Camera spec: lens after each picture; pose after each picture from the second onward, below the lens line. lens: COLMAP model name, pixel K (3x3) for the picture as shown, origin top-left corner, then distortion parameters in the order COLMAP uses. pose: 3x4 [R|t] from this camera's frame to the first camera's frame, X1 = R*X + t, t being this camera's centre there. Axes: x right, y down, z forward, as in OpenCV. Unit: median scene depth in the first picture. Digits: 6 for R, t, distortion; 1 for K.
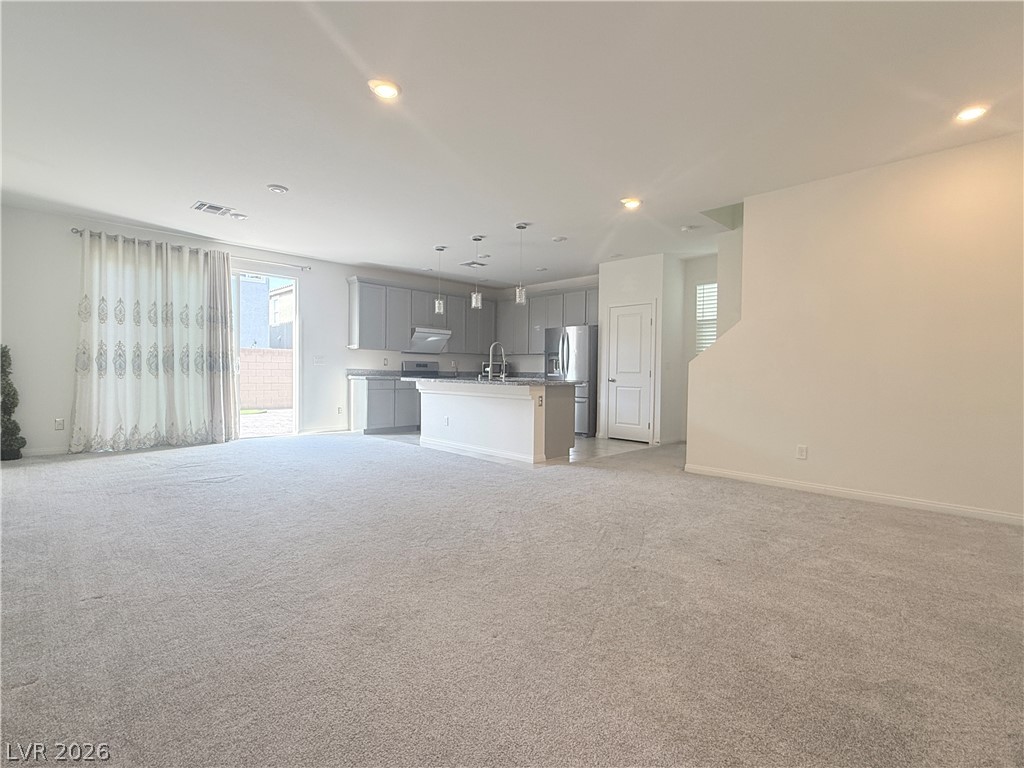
lens RADIAL K [[487.3, 0, 512.0], [0, 487.3, 384.0], [0, 0, 1]] dist [-0.001295, -0.000119]
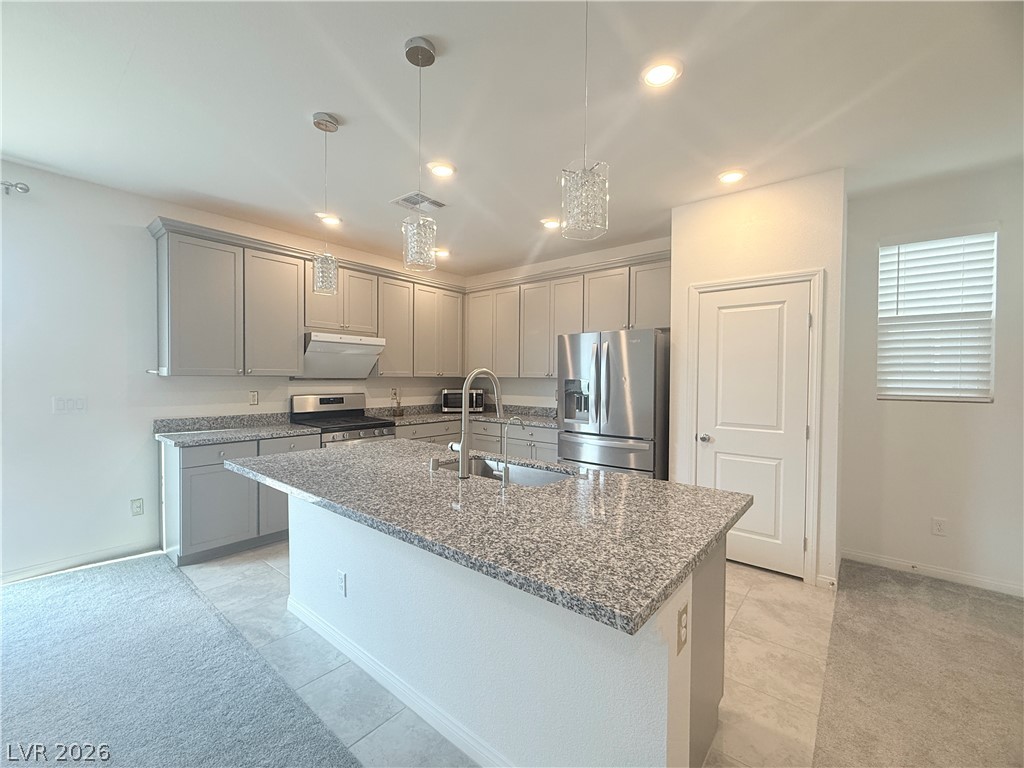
lens RADIAL K [[428.2, 0, 513.5], [0, 428.2, 385.4], [0, 0, 1]] dist [-0.000596, 0.000056]
pose [[0.994659, -0.008167, 0.102896, -0.035347], [0.008569, 0.999957, -0.003467, -0.064675], [-0.102864, 0.004330, 0.994686, 0.609746]]
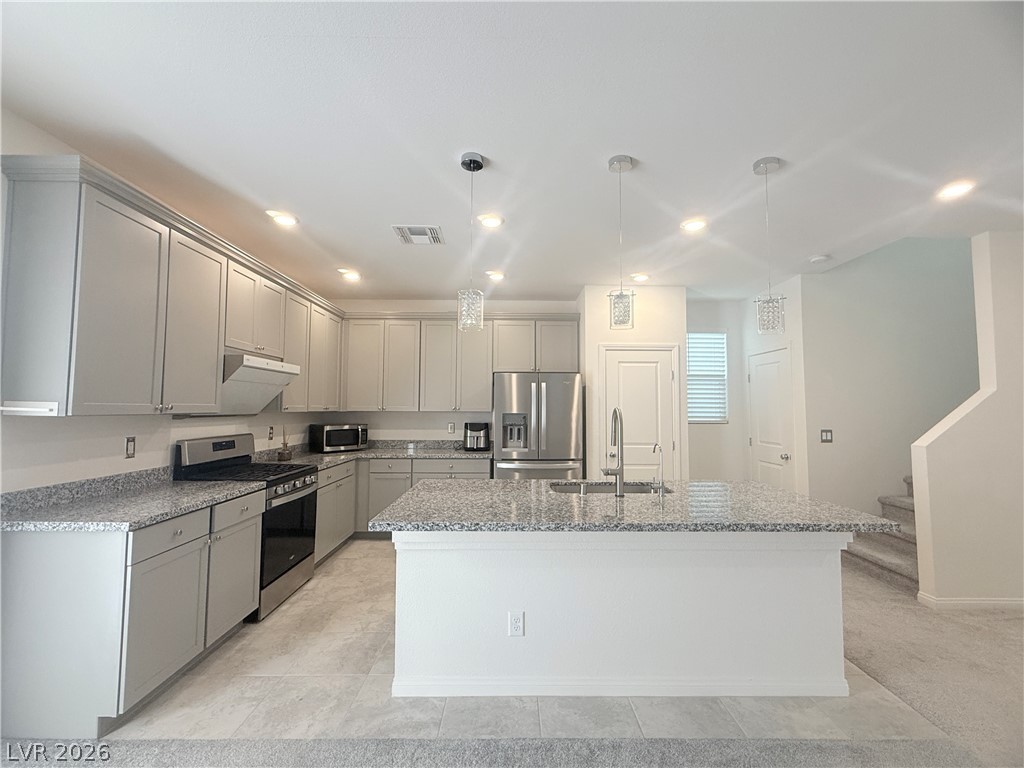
lens RADIAL K [[428.6, 0, 514.0], [0, 428.6, 385.8], [0, 0, 1]] dist [-0.000116, -0.000014]
pose [[0.694009, 0.027176, 0.719453, -0.342987], [0.023895, 0.997867, -0.060743, -0.075045], [-0.719570, 0.059348, 0.691879, 0.705884]]
